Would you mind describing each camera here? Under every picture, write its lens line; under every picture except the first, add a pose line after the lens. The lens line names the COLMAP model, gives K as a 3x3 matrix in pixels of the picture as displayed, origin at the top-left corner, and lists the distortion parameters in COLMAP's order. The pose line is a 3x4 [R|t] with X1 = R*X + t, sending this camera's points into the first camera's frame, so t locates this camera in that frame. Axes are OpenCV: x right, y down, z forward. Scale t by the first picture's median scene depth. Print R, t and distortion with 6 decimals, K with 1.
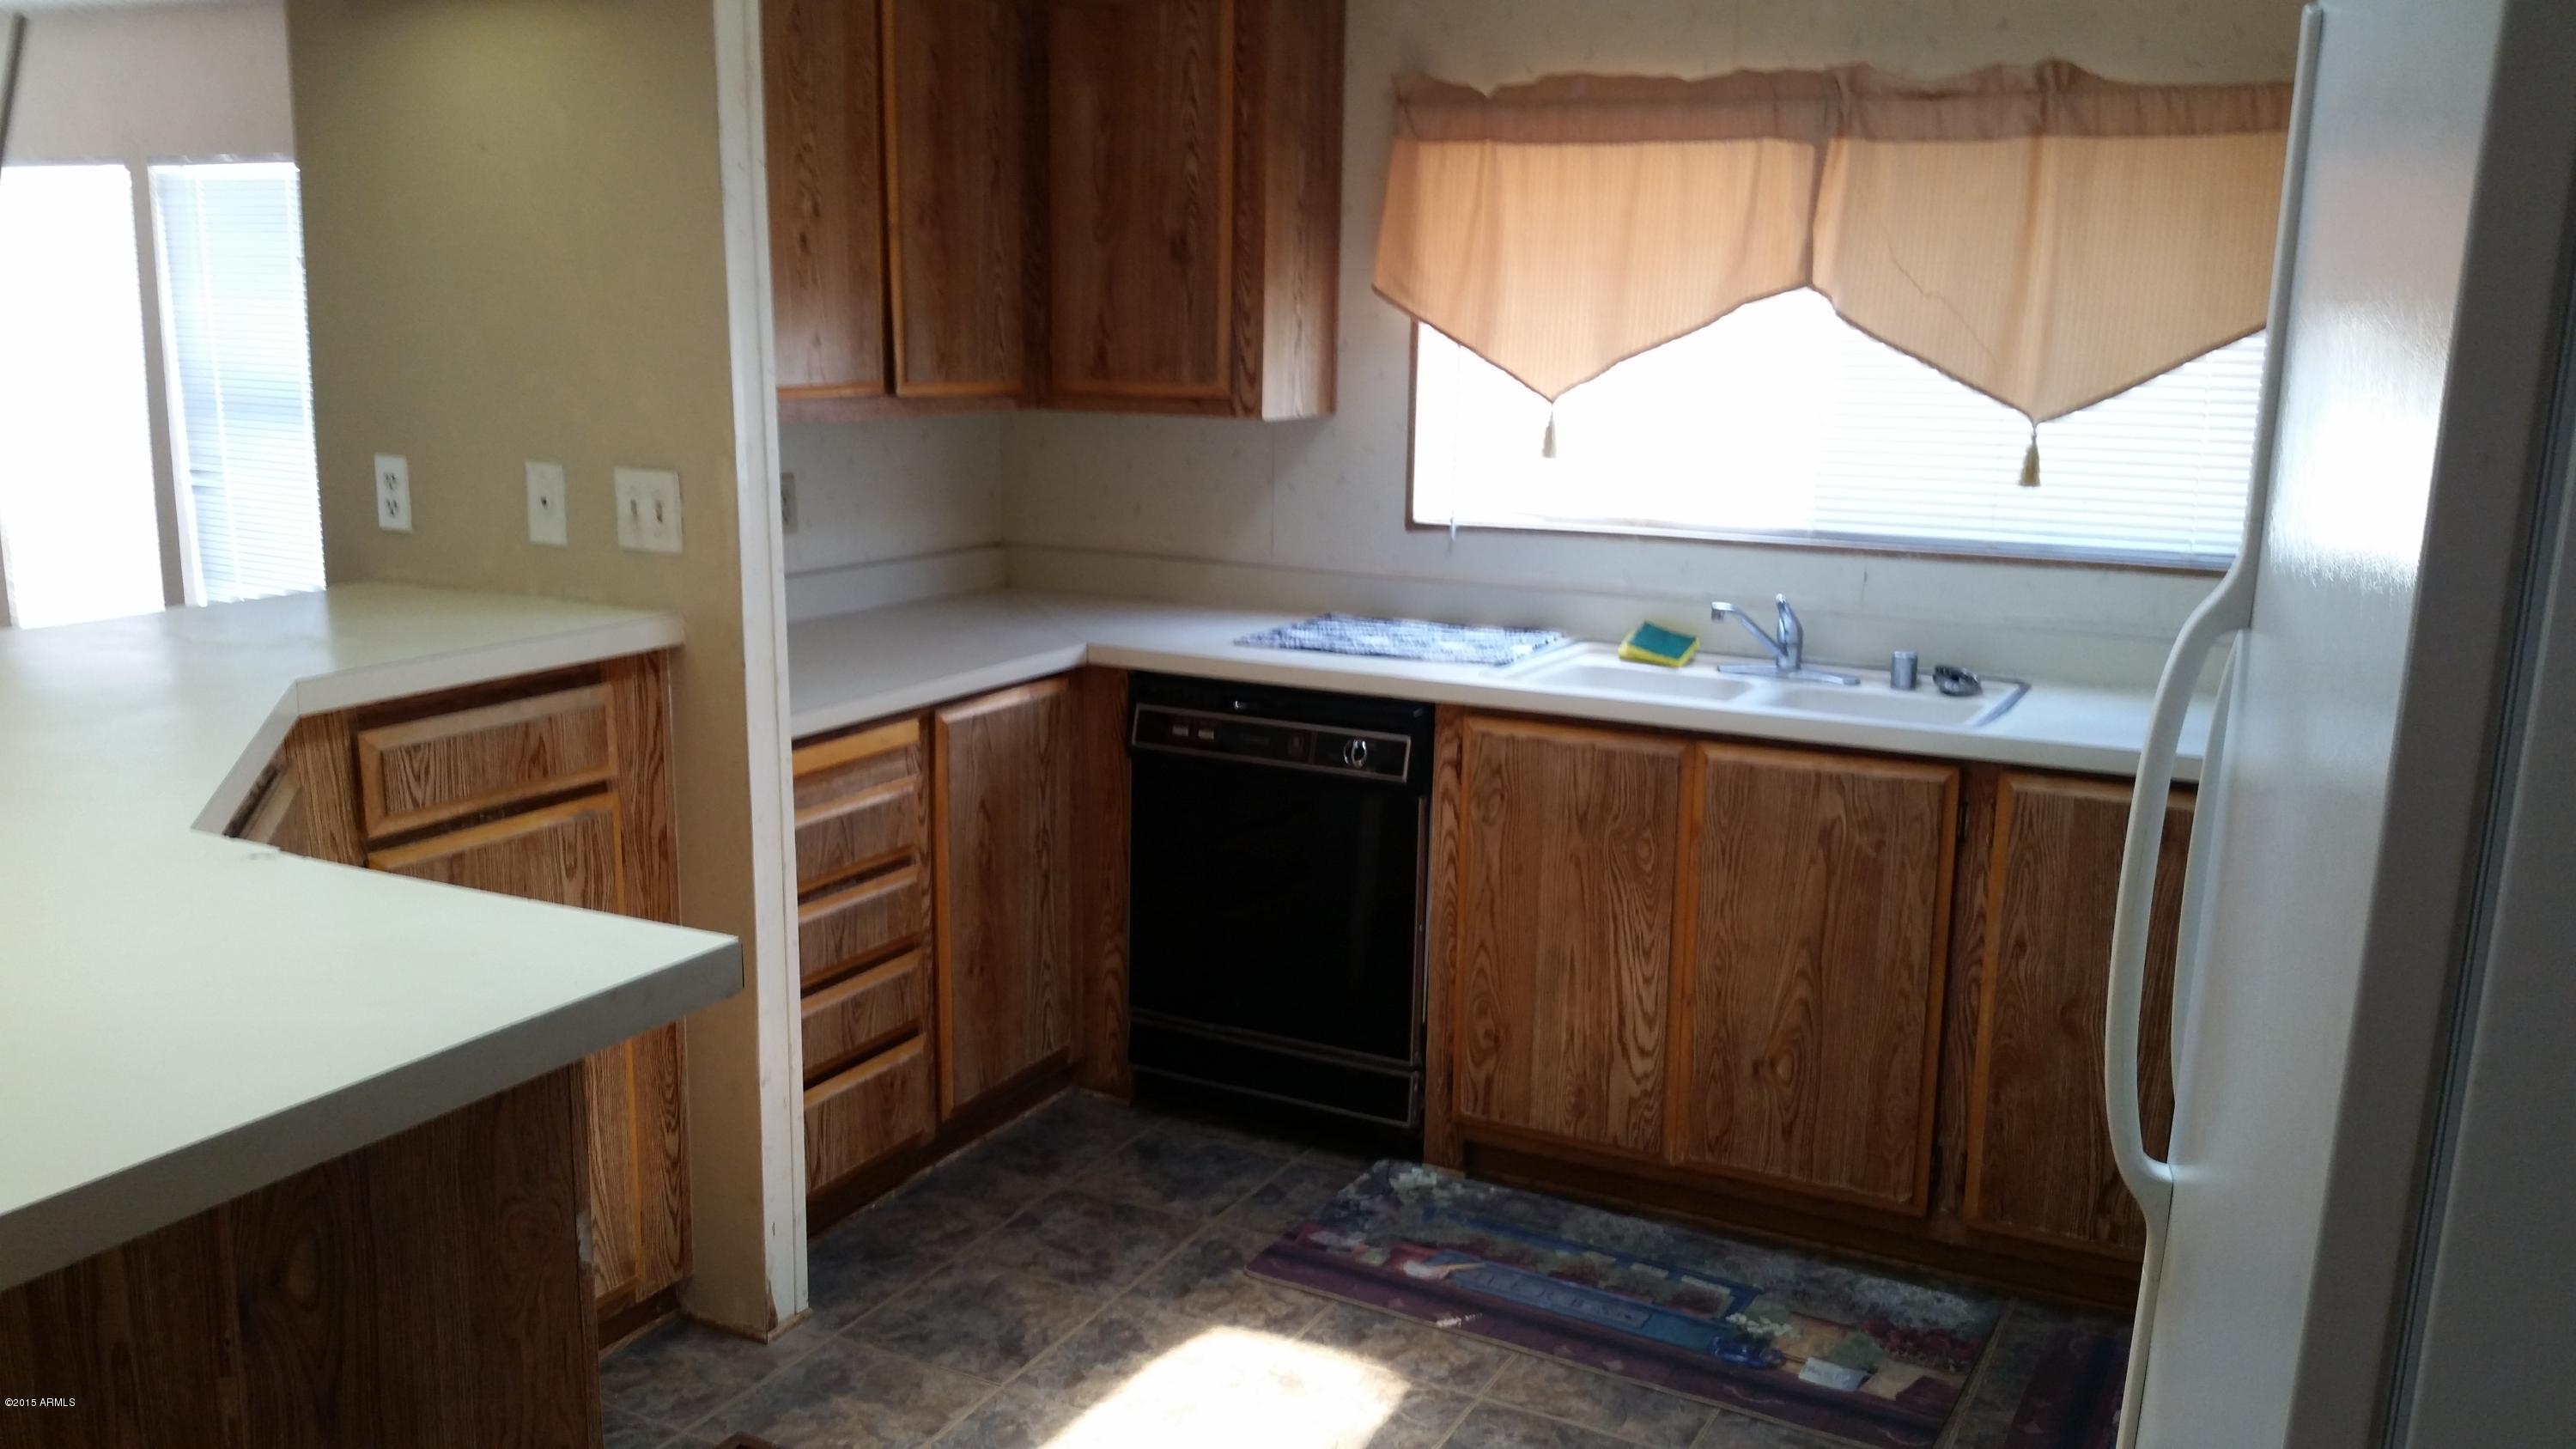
lens RADIAL K [[2105.1, 0, 1286.3], [0, 2105.1, 731.5], [0, 0, 1]] dist [0.184061, -0.394065]
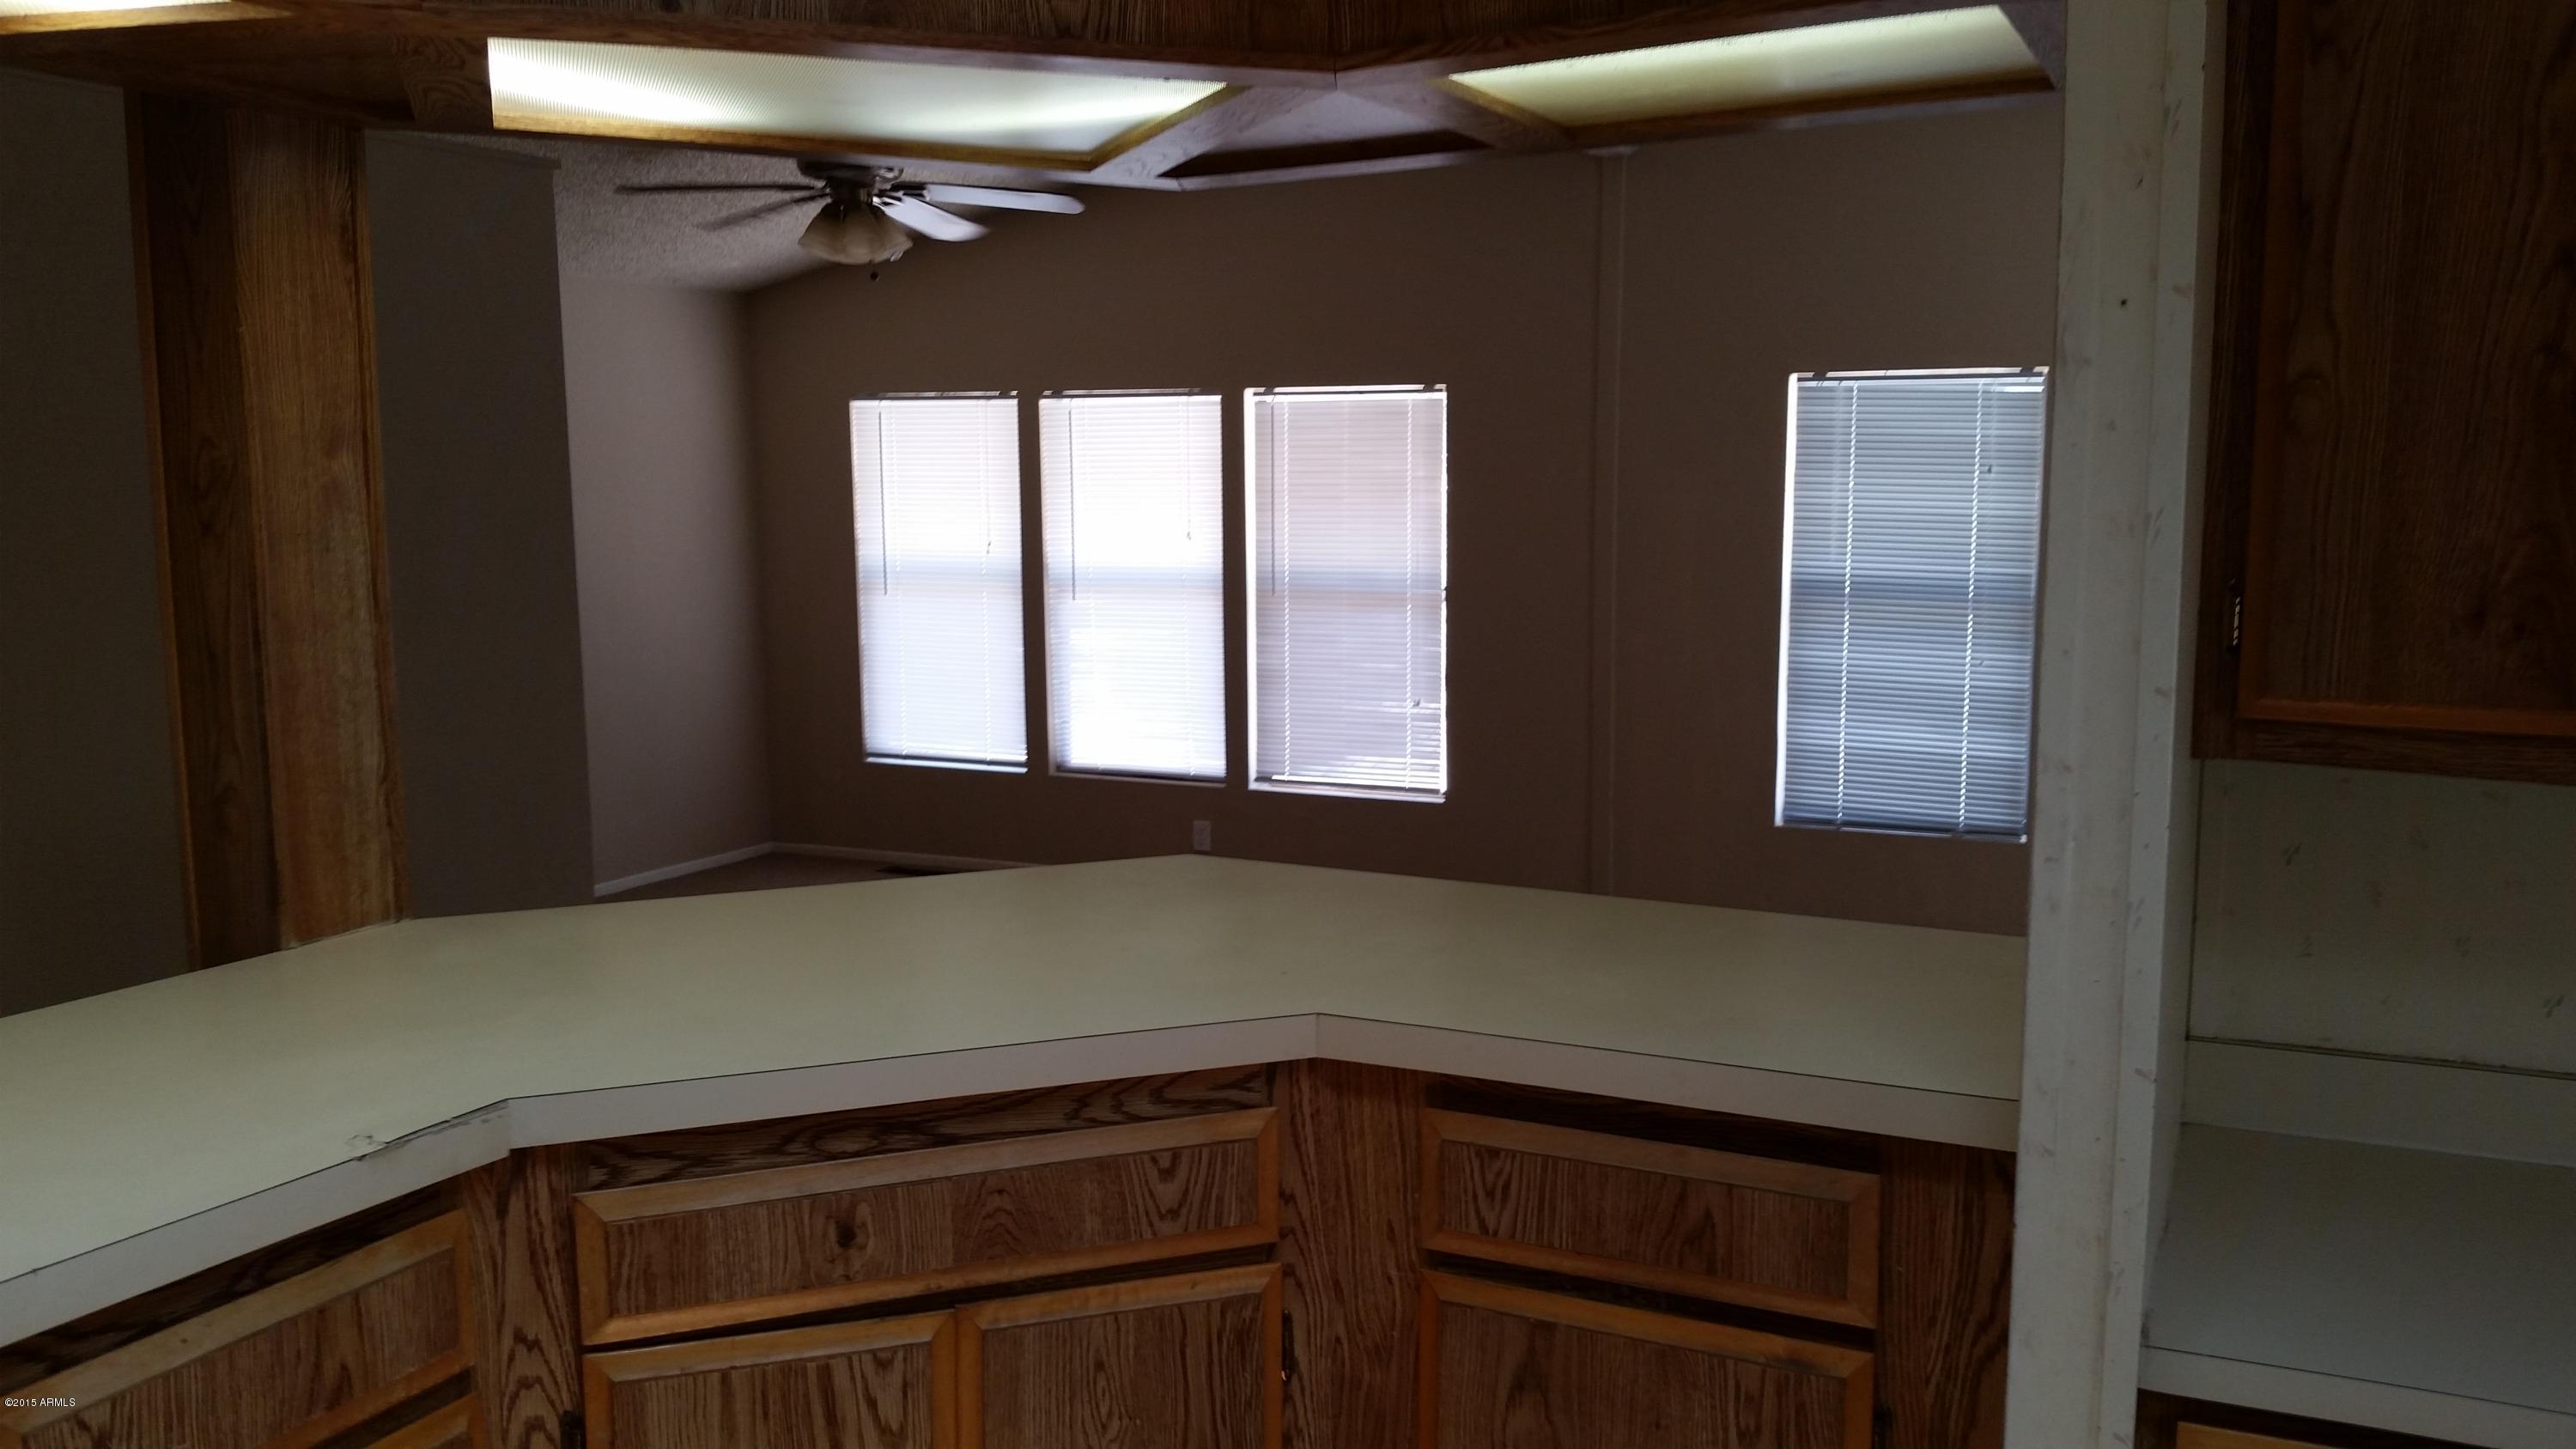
lens RADIAL K [[2105.1, 0, 1286.3], [0, 2105.1, 731.5], [0, 0, 1]] dist [0.184061, -0.394065]
pose [[0.021407, 0.105590, -0.994179, 0.278371], [-0.195233, 0.975704, 0.099424, -0.179931], [0.980523, 0.191968, 0.041501, 0.827379]]
